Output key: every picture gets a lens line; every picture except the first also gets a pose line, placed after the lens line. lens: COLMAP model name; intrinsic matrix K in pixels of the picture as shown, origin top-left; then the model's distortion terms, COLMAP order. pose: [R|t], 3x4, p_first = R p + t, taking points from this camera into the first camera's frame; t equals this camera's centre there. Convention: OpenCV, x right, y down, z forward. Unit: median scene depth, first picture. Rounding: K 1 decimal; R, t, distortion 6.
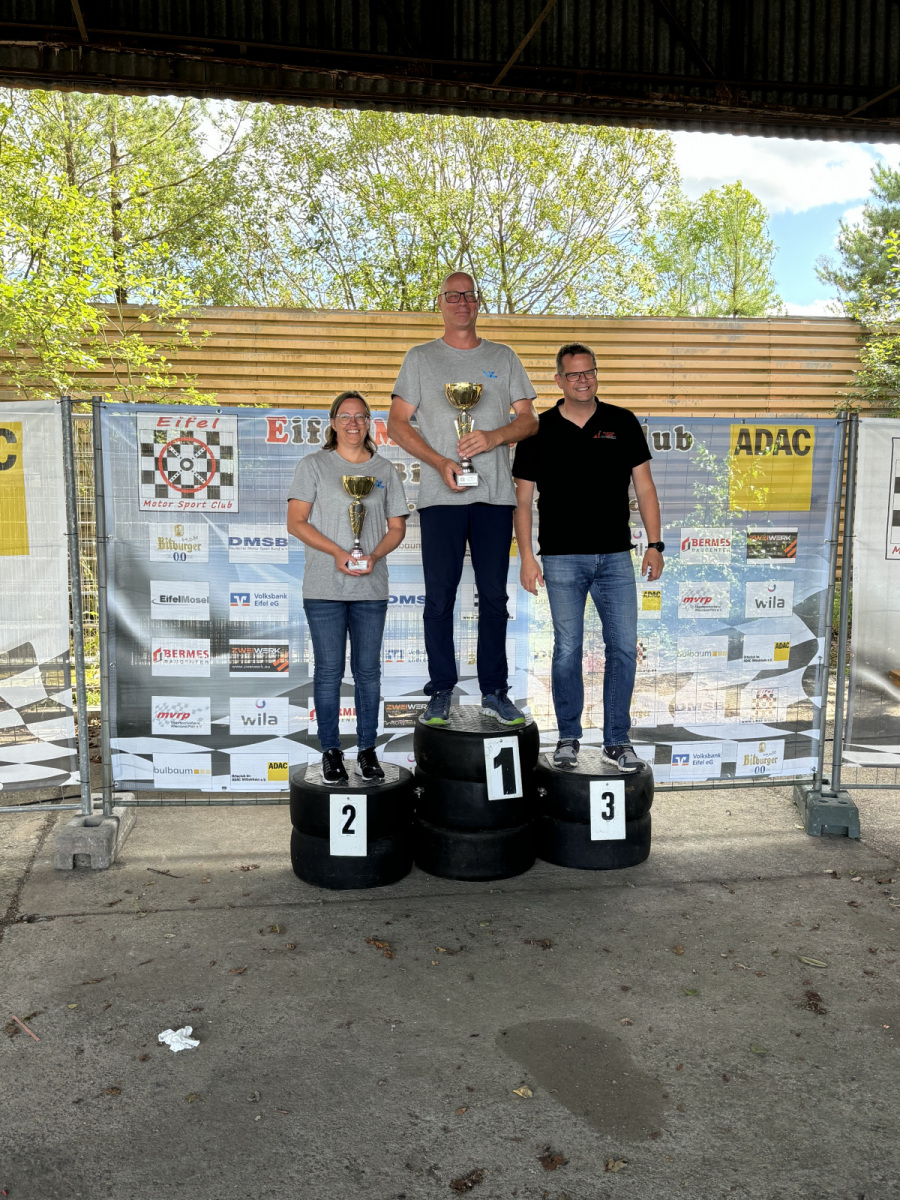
lens RADIAL K [[1194.5, 0, 447.4], [0, 1194.5, 607.2], [0, 0, 1]] dist [0.014400, 0.000000]
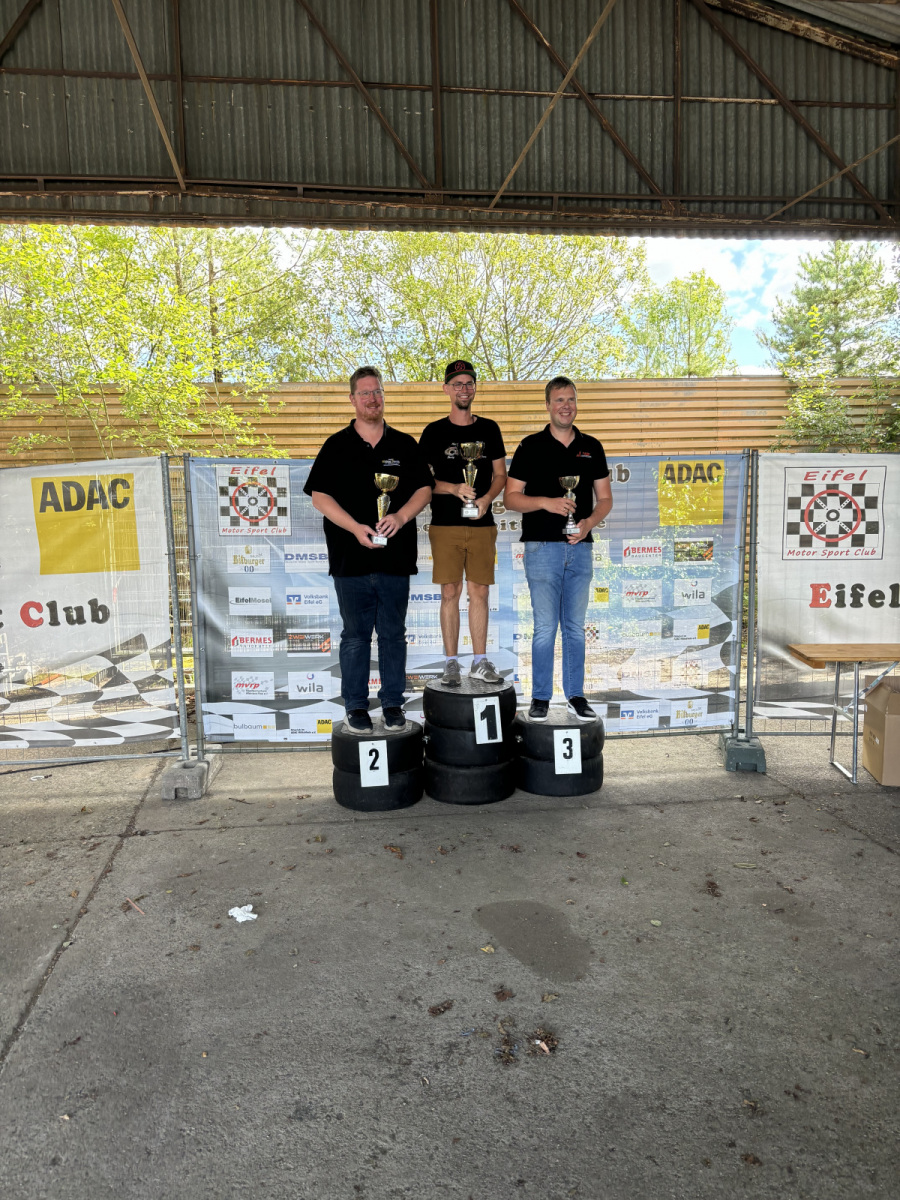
lens RADIAL K [[934.8, 0, 432.4], [0, 934.8, 603.4], [0, 0, 1]] dist [0.035584, -0.044756]
pose [[0.998258, -0.019402, -0.055723, 0.043950], [0.018959, 0.999784, -0.008471, 0.010058], [0.055876, 0.007400, 0.998410, -0.054679]]
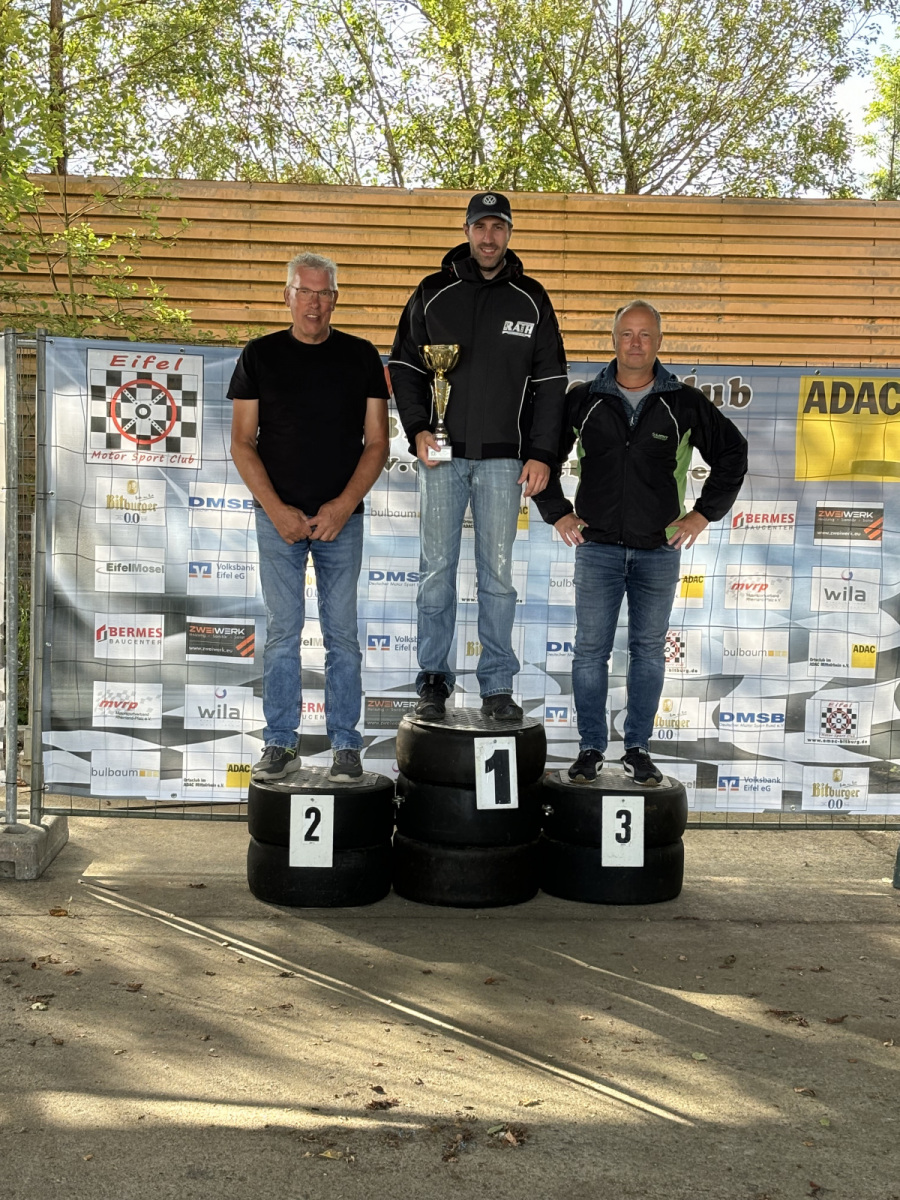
lens RADIAL K [[2088.2, 0, 419.1], [0, 2088.2, 567.5], [0, 0, 1]] dist [0.028439, 0.000000]
pose [[0.996100, 0.026165, -0.084262, 0.108896], [-0.029810, 0.998661, -0.042291, 0.050399], [0.083043, 0.044638, 0.995546, -0.473488]]
